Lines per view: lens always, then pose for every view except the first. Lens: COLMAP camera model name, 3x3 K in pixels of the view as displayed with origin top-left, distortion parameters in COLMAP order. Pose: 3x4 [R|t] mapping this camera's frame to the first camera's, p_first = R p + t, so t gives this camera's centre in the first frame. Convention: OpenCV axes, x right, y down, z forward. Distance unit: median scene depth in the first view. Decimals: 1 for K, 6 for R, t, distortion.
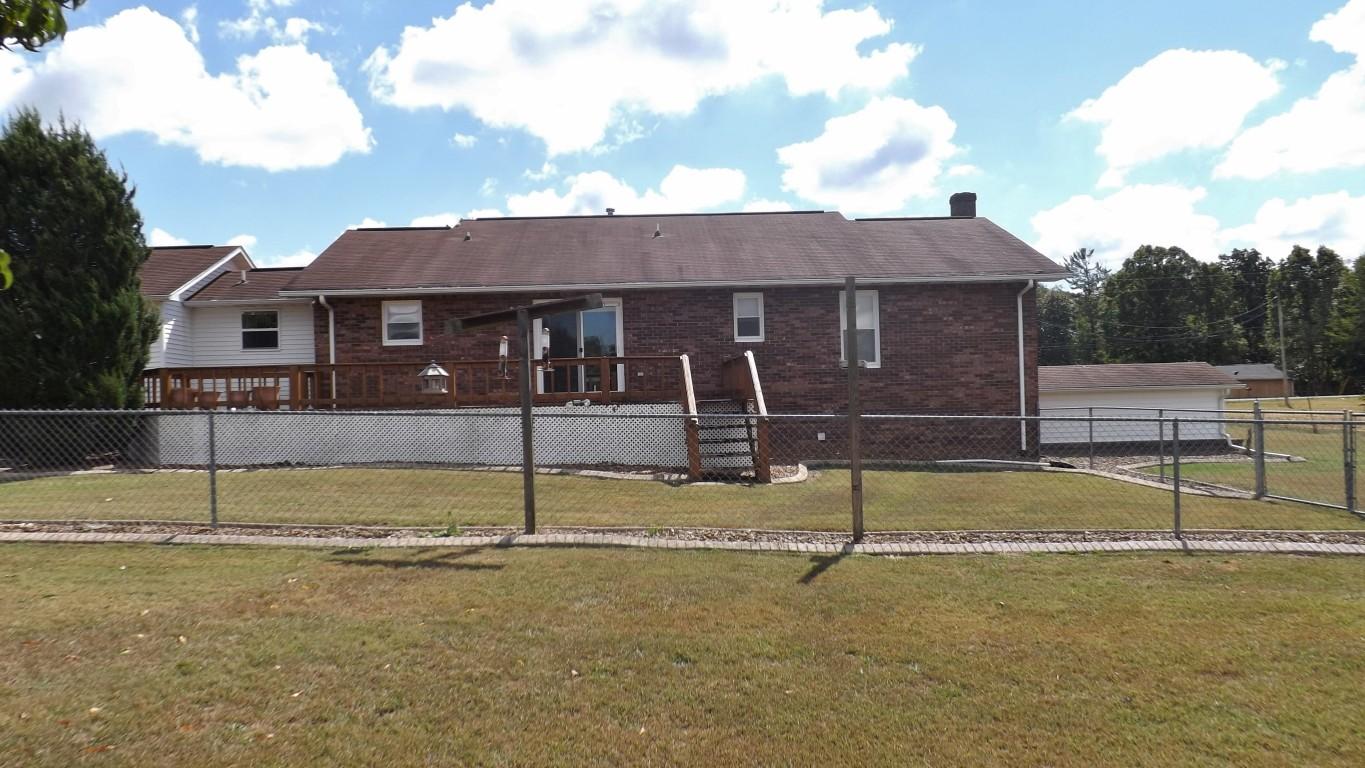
lens RADIAL K [[1009.3, 0, 686.1], [0, 1009.3, 420.2], [0, 0, 1]] dist [-0.023545, 0.002728]
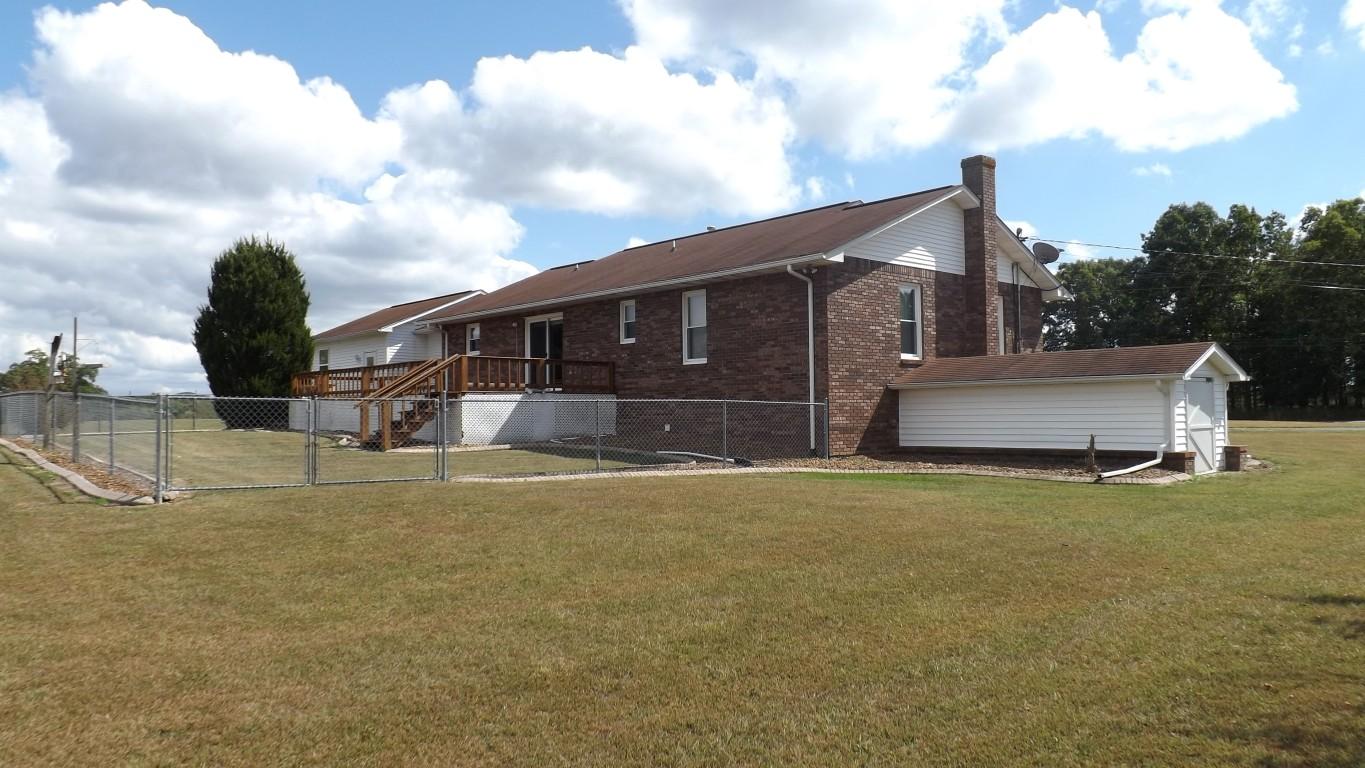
lens RADIAL K [[1008.7, 0, 679.2], [0, 1008.7, 408.5], [0, 0, 1]] dist [0.007744, 0.002420]
pose [[0.617403, 0.013654, -0.786529, 0.992126], [-0.018493, 0.999825, 0.002839, -0.007682], [0.786430, 0.012793, 0.617547, 0.335441]]
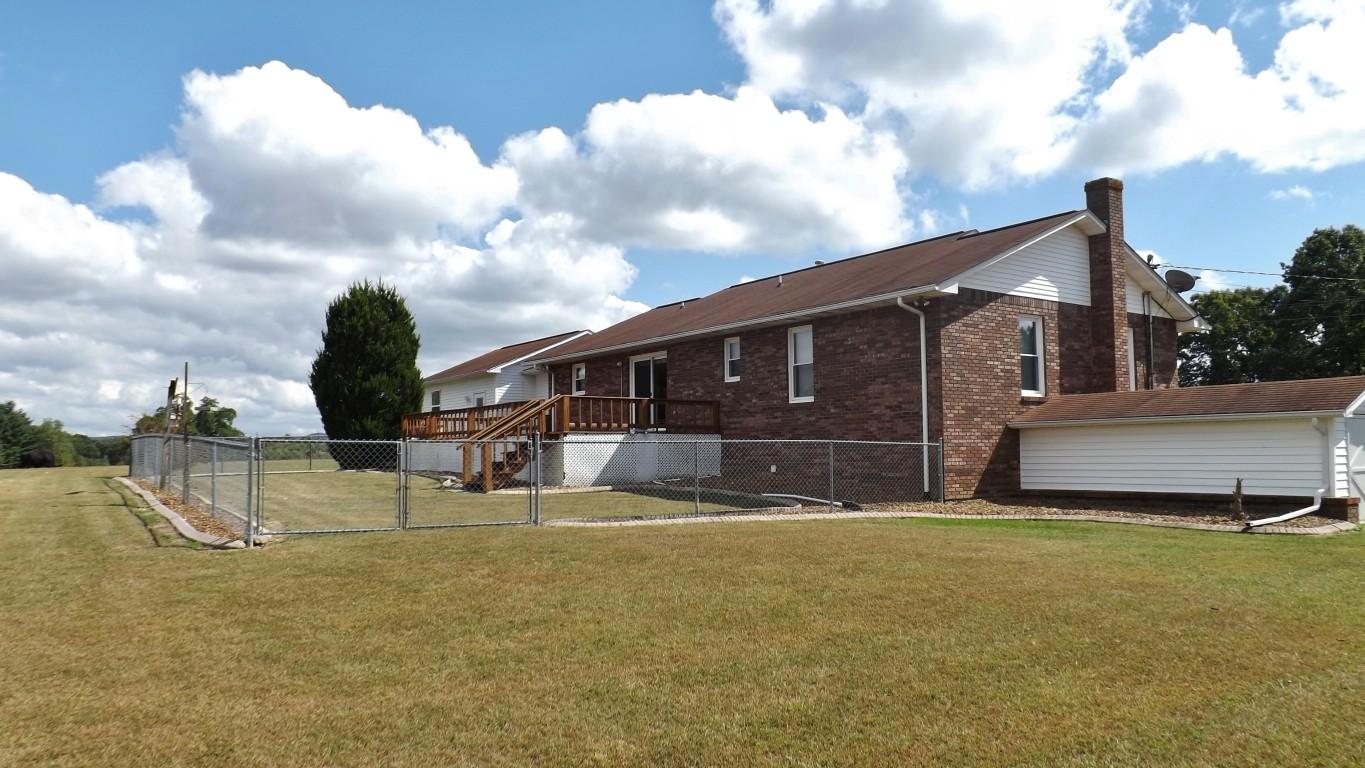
lens RADIAL K [[1009.3, 0, 686.1], [0, 1009.3, 420.2], [0, 0, 1]] dist [-0.023545, 0.002728]
pose [[0.529865, -0.010421, -0.848018, 0.968821], [-0.015897, 0.999627, -0.022217, -0.009517], [0.847933, 0.025253, 0.529502, 0.365398]]
